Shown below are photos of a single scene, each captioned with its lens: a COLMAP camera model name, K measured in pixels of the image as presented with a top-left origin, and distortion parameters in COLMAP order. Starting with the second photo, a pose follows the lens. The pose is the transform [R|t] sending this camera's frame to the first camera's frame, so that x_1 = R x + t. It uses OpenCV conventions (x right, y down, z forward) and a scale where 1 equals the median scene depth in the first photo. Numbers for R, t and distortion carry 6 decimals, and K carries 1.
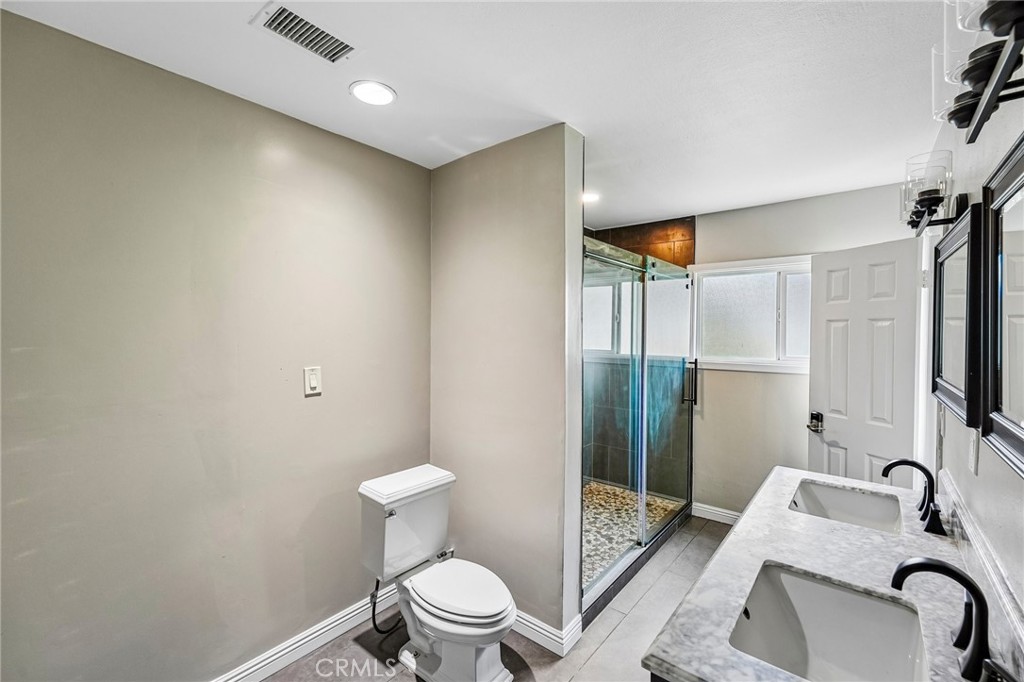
lens RADIAL K [[441.5, 0, 514.3], [0, 441.5, 340.7], [0, 0, 1]] dist [0.032684, 0.000020]
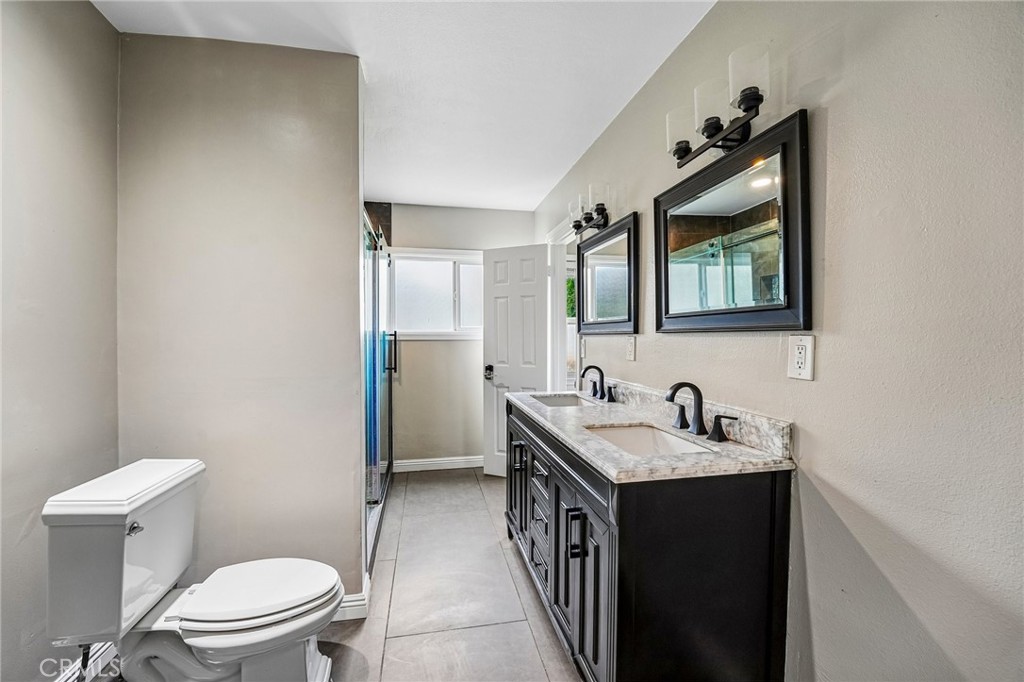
lens RADIAL K [[419.3, 0, 509.5], [0, 419.3, 336.5], [0, 0, 1]] dist [0.011052, 0.000135]
pose [[0.648793, -0.006450, 0.760938, -0.290936], [0.020574, 0.999747, -0.009067, 0.097647], [-0.760687, 0.021538, 0.648761, 0.138447]]
